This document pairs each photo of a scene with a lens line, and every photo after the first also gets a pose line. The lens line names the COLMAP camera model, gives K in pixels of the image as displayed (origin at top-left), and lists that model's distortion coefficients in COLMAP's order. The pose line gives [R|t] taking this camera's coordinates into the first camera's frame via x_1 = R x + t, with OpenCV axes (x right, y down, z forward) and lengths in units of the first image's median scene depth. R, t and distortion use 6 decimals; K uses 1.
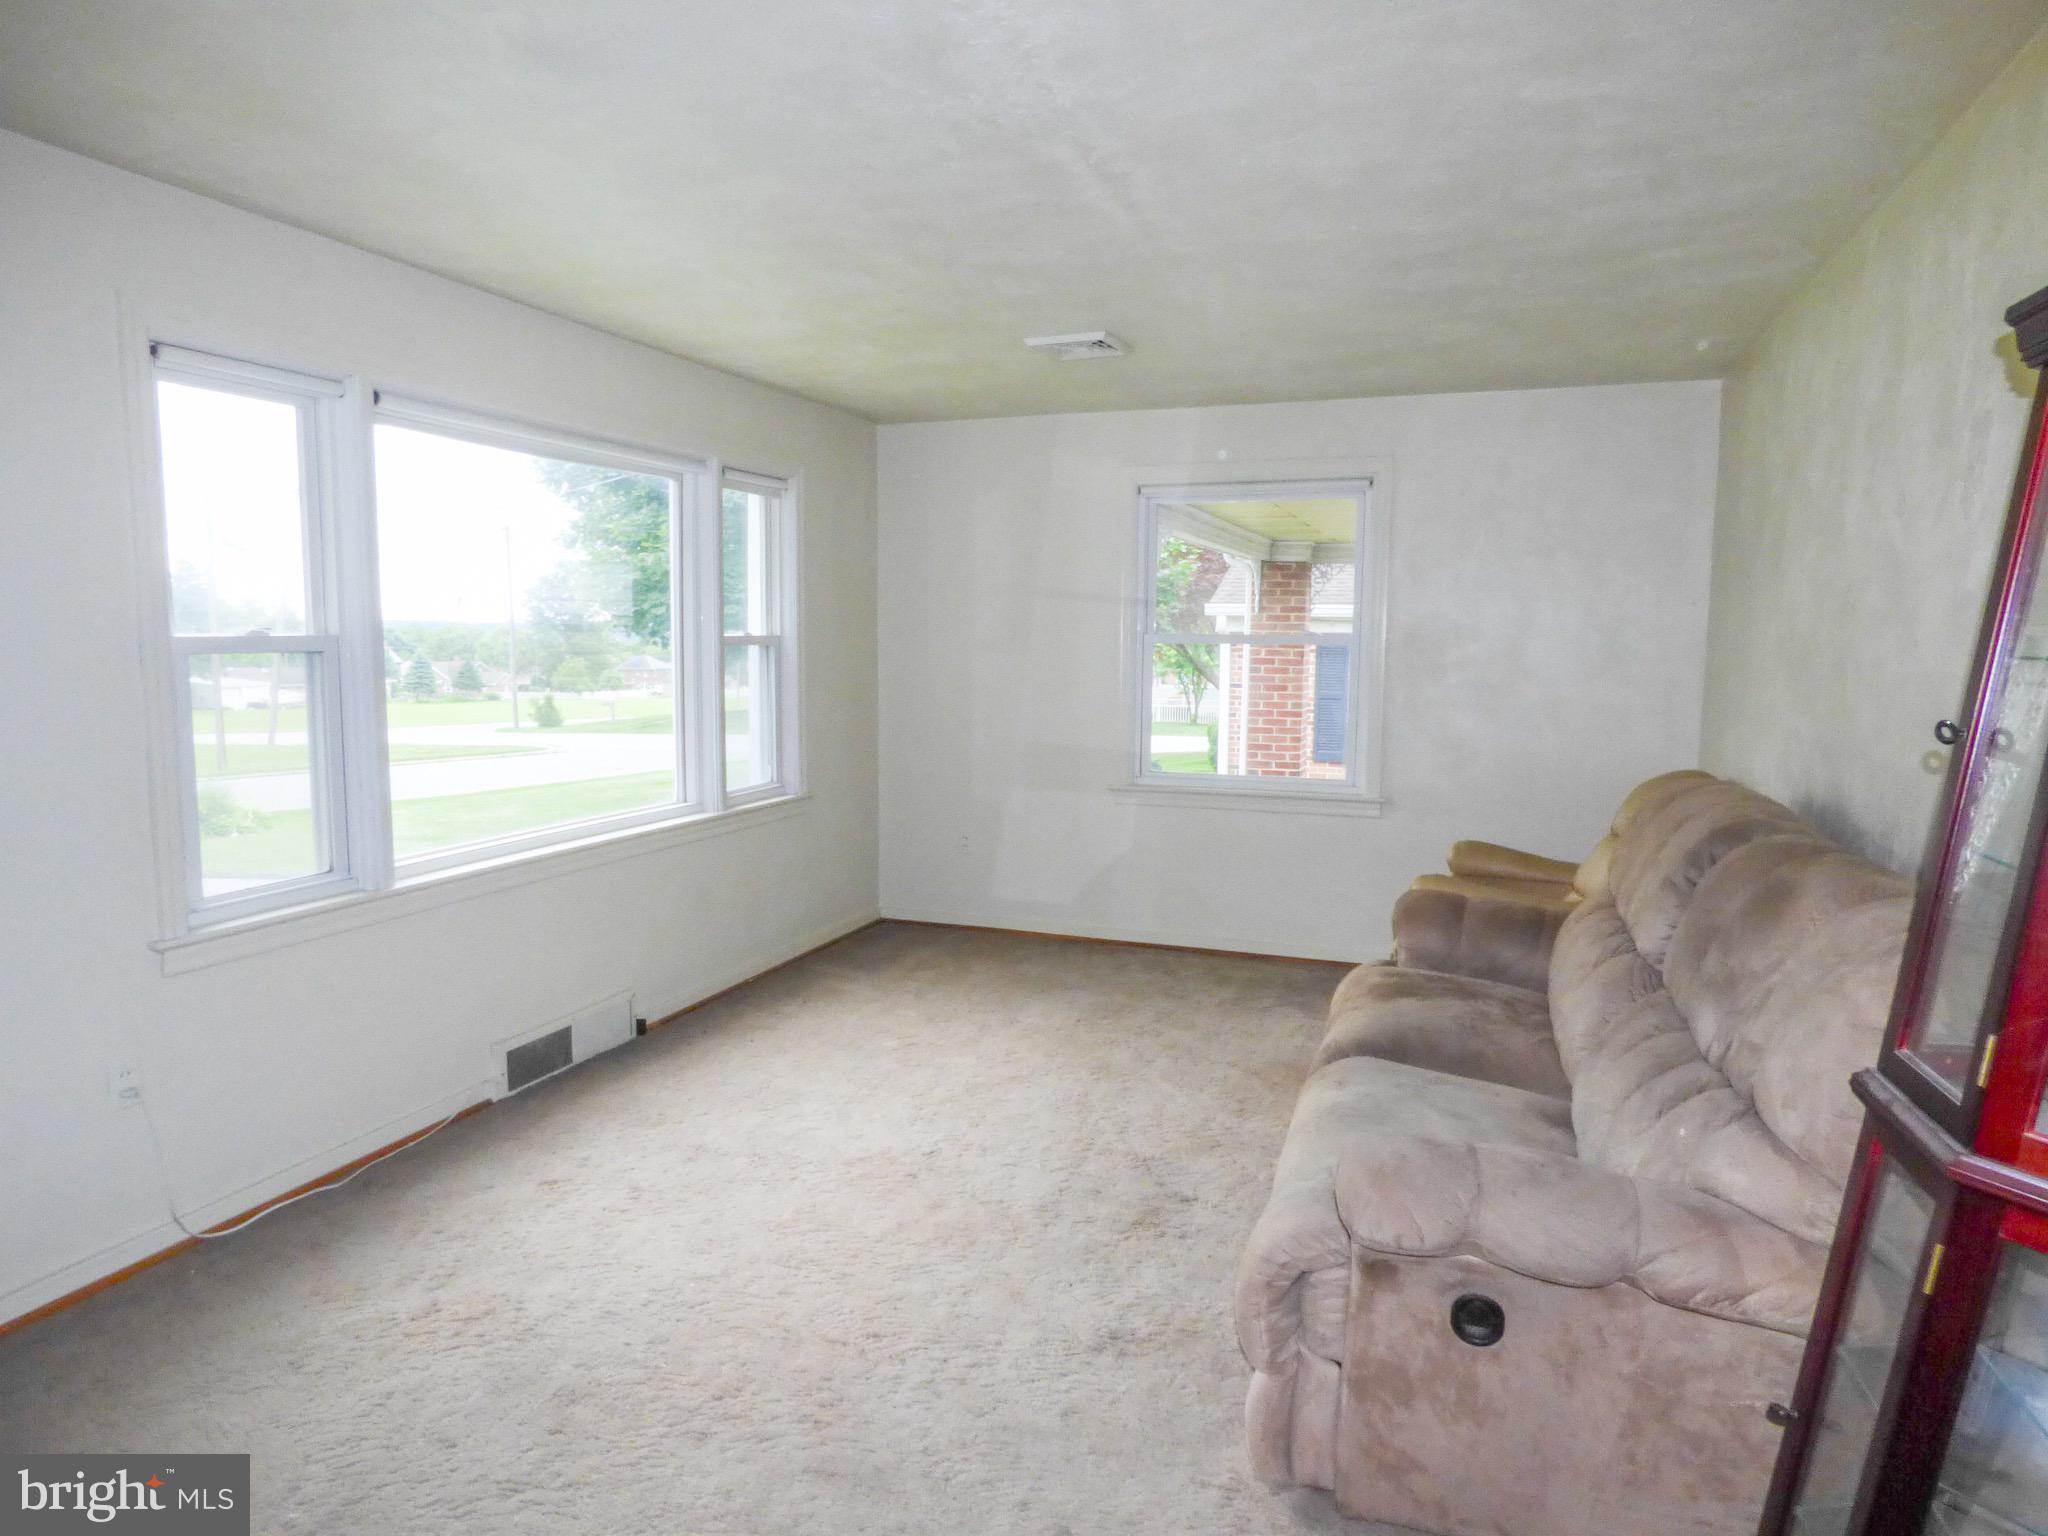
lens RADIAL K [[1232.1, 0, 1024.5], [0, 1232.1, 771.4], [0, 0, 1]] dist [-0.019242, 0.005340]
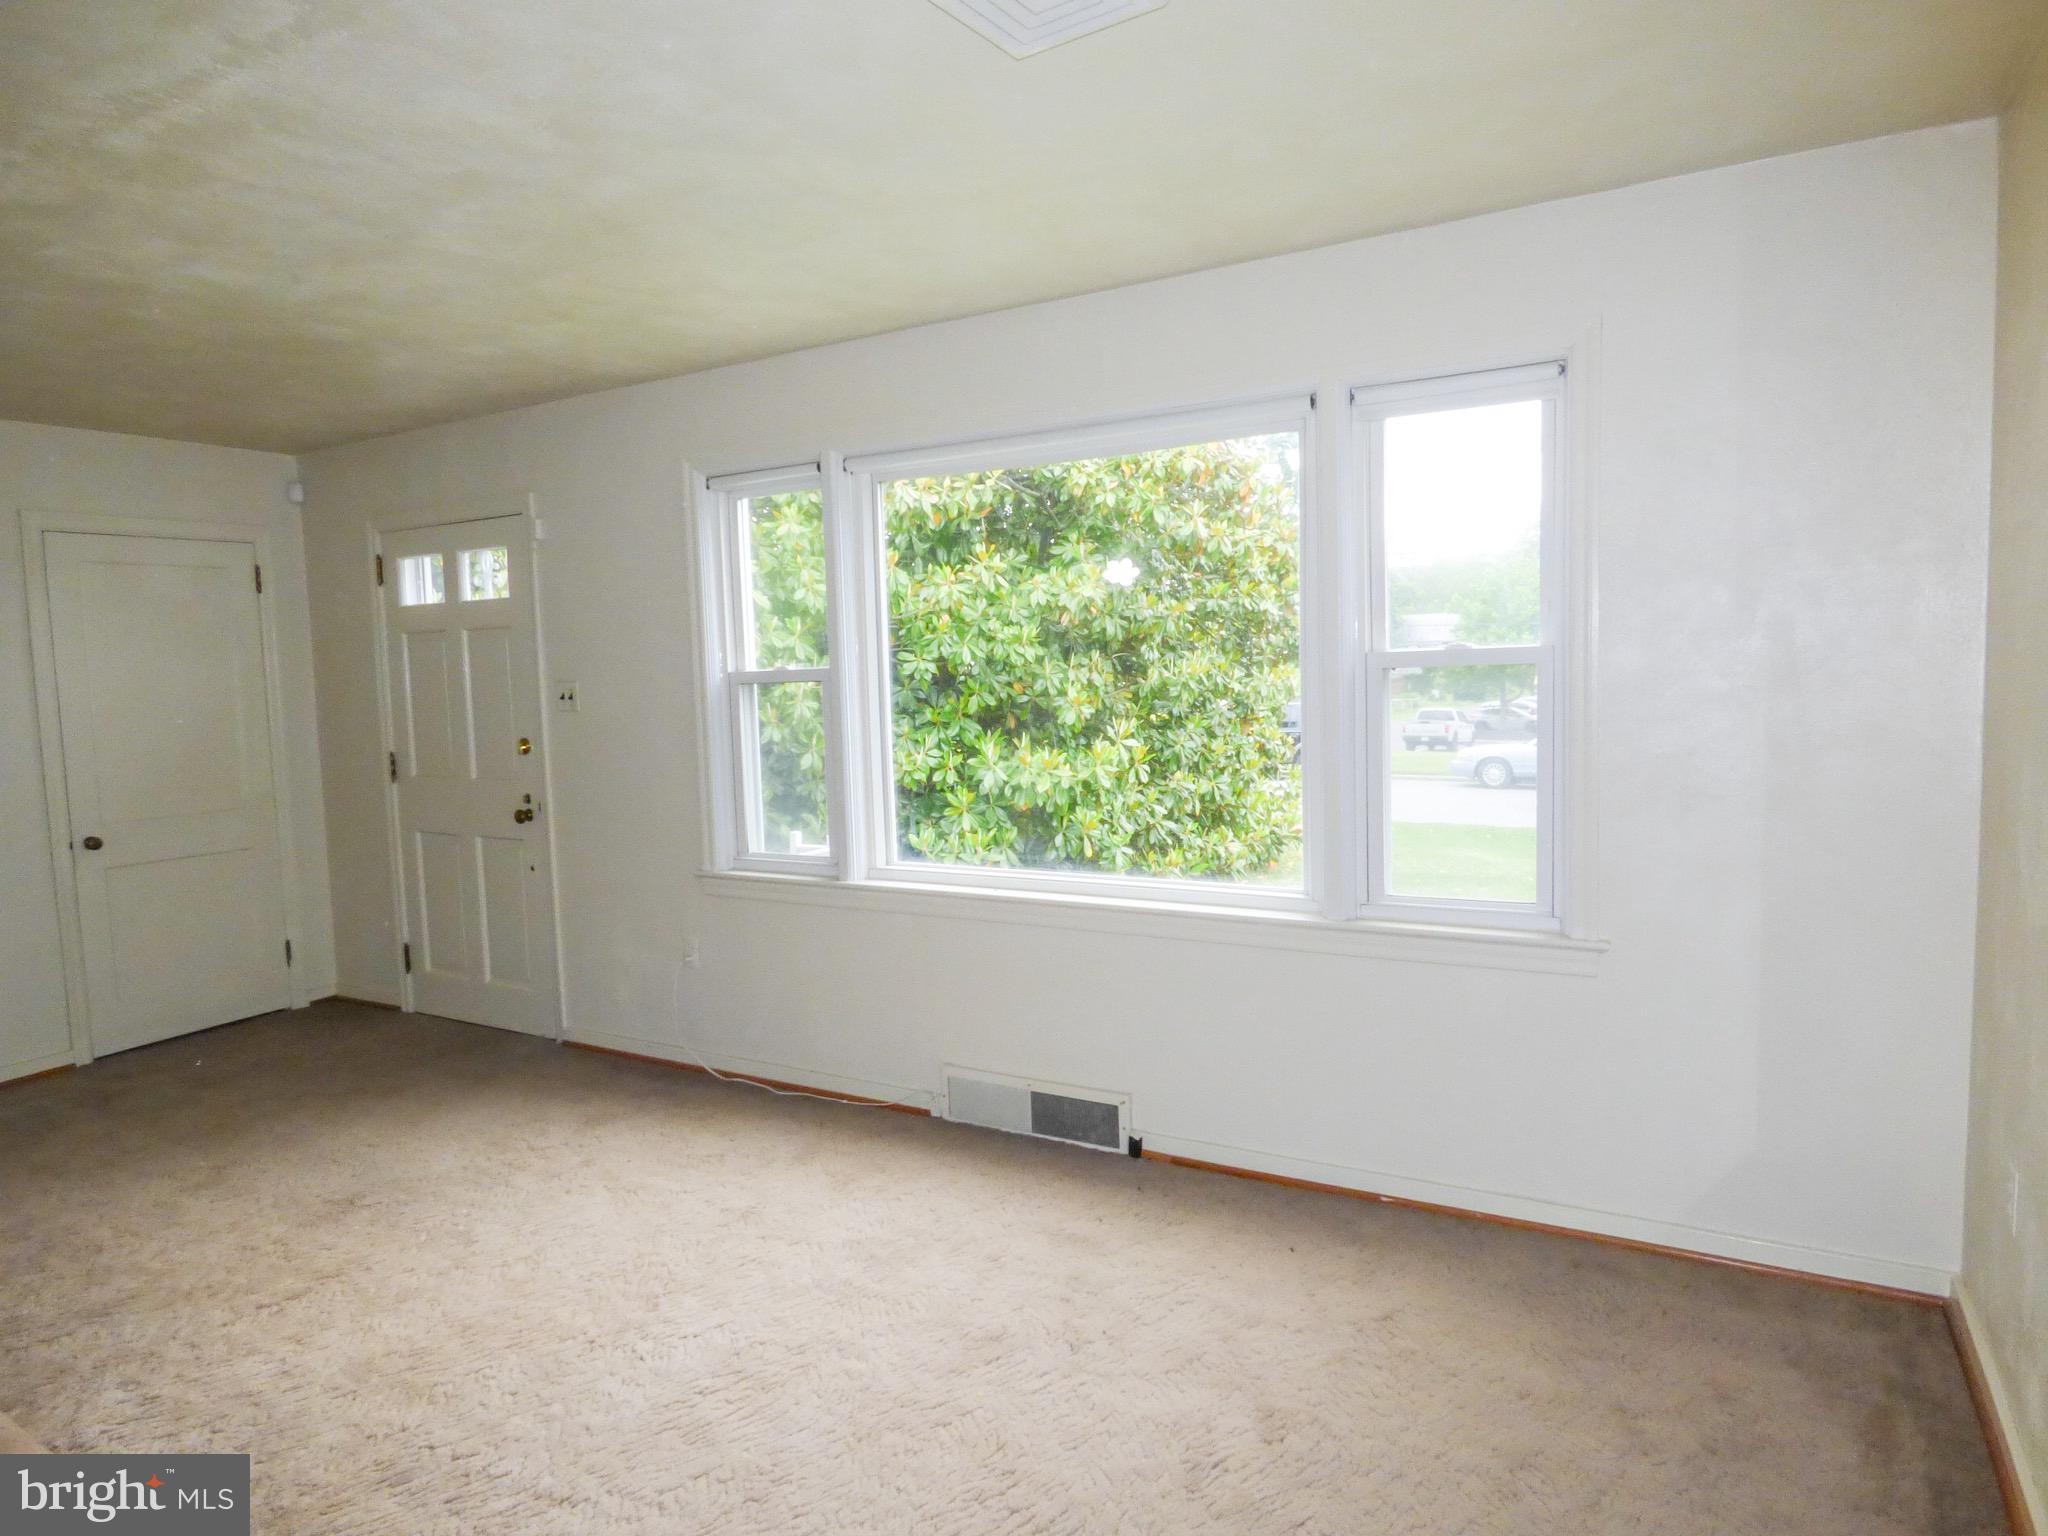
lens RADIAL K [[1232.1, 0, 1018.7], [0, 1232.1, 763.4], [0, 0, 1]] dist [-0.019242, 0.005340]
pose [[-0.168341, 0.079068, -0.982553, 0.545714], [-0.079161, 0.992474, 0.093429, -0.126421], [0.982545, 0.093508, -0.160815, 1.207285]]
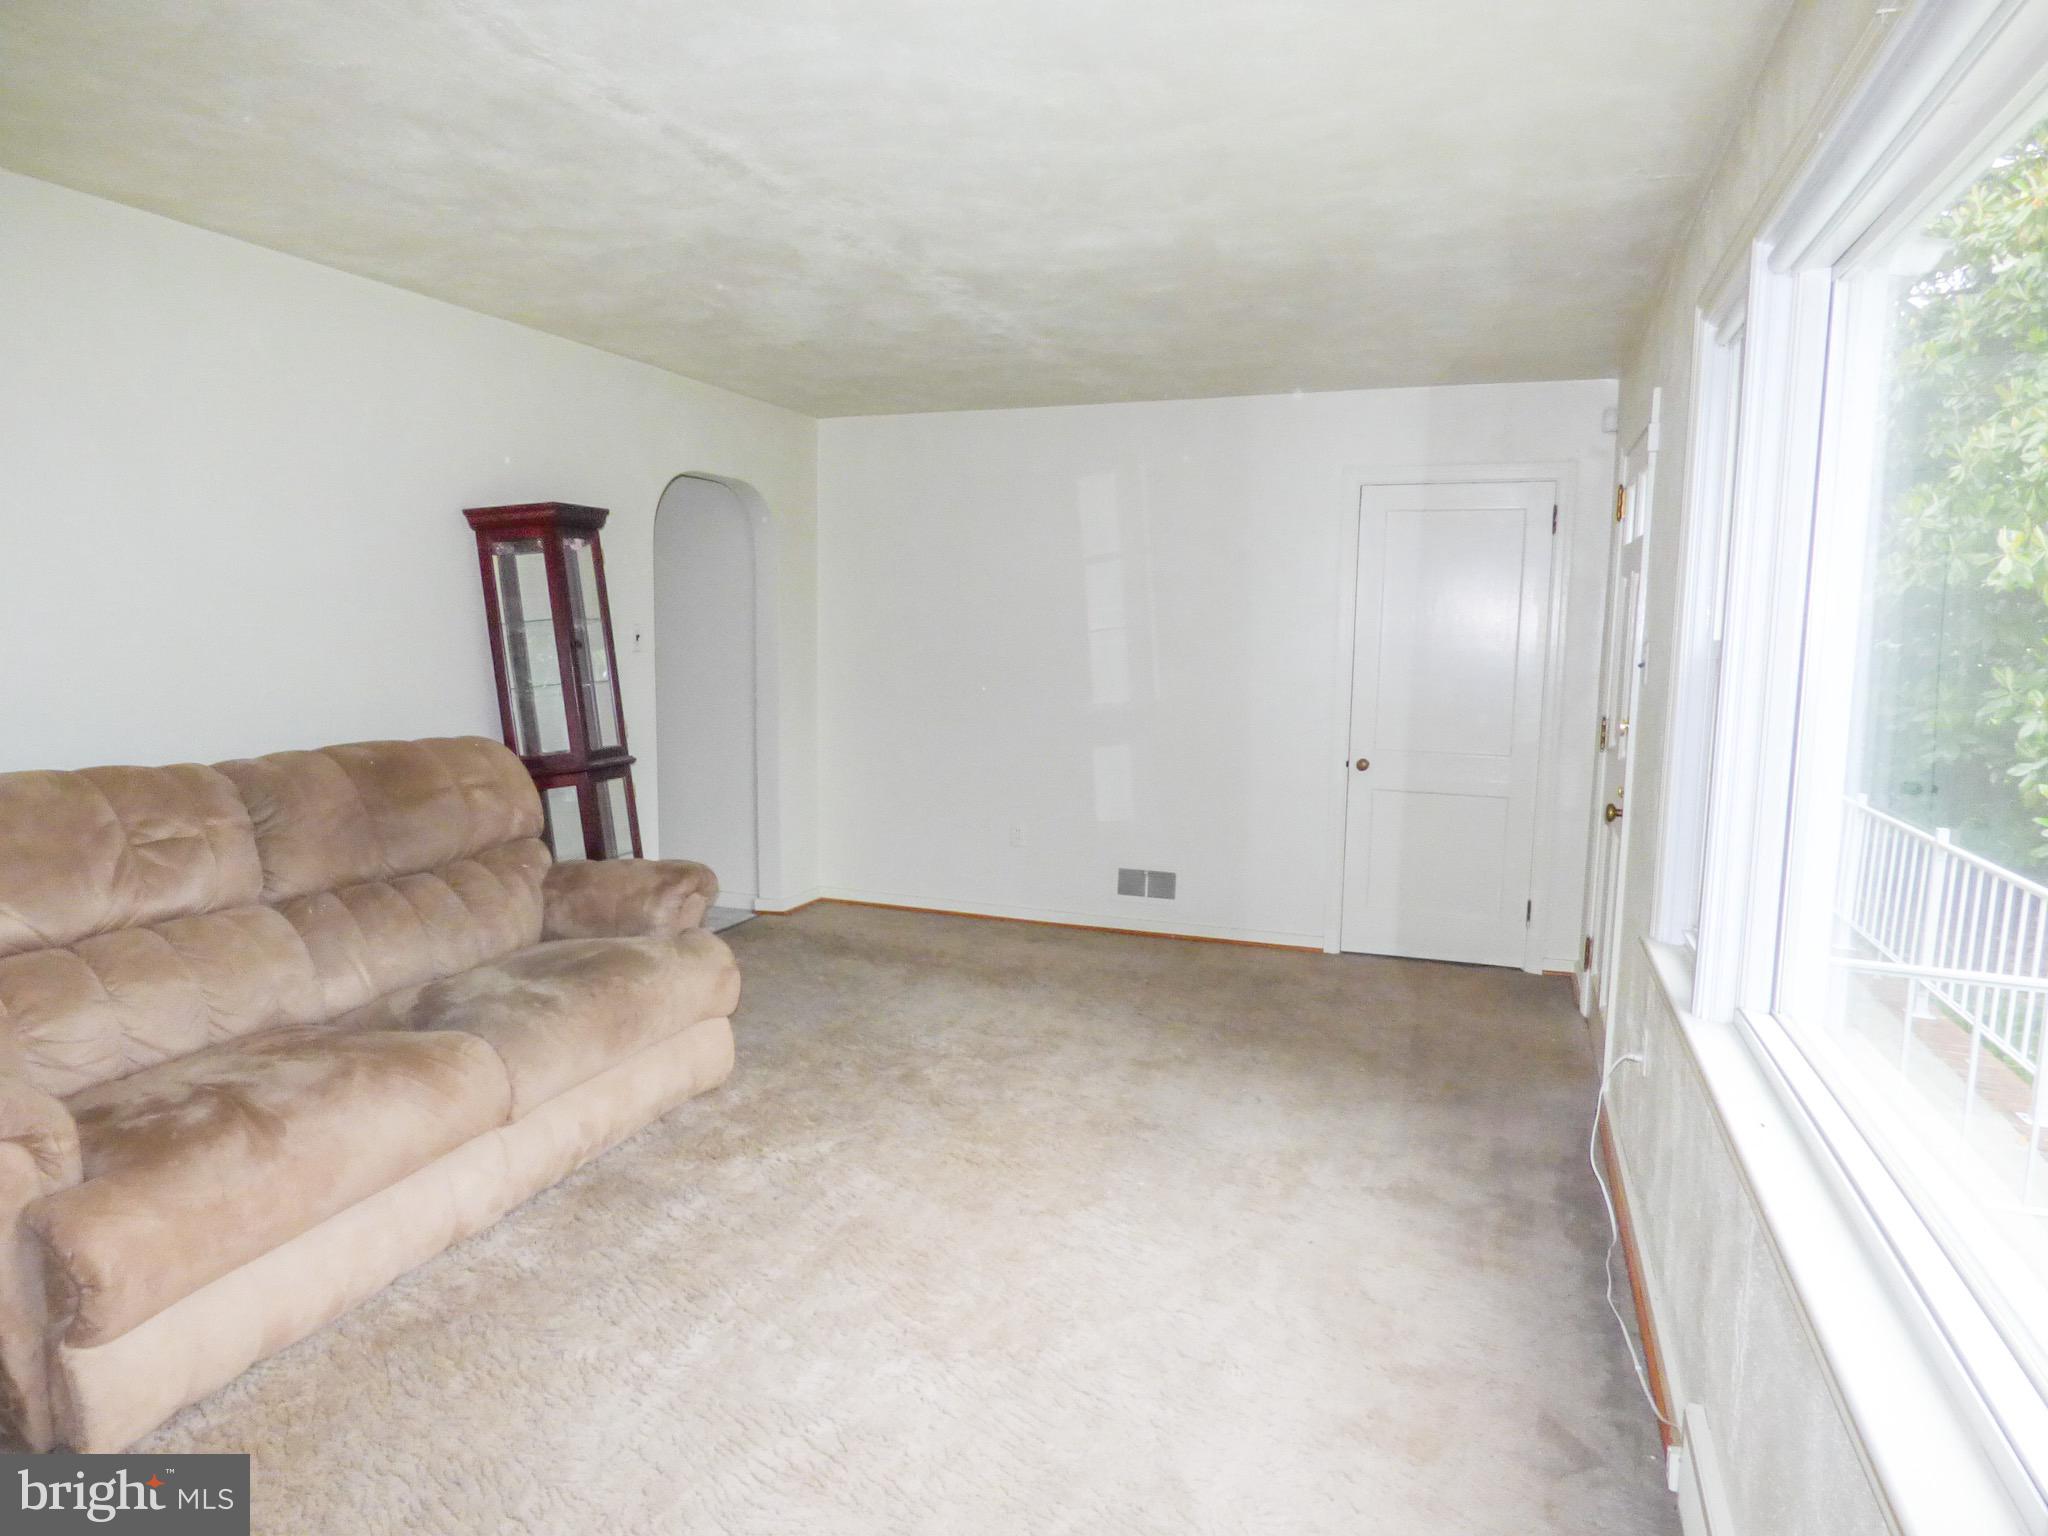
lens RADIAL K [[1232.1, 0, 1016.1], [0, 1232.1, 765.6], [0, 0, 1]] dist [-0.019242, 0.005340]
pose [[-0.999693, -0.022880, 0.009491, -0.150138], [-0.020137, 0.973809, 0.226473, -0.165585], [-0.014424, 0.226212, -0.973971, 1.471035]]
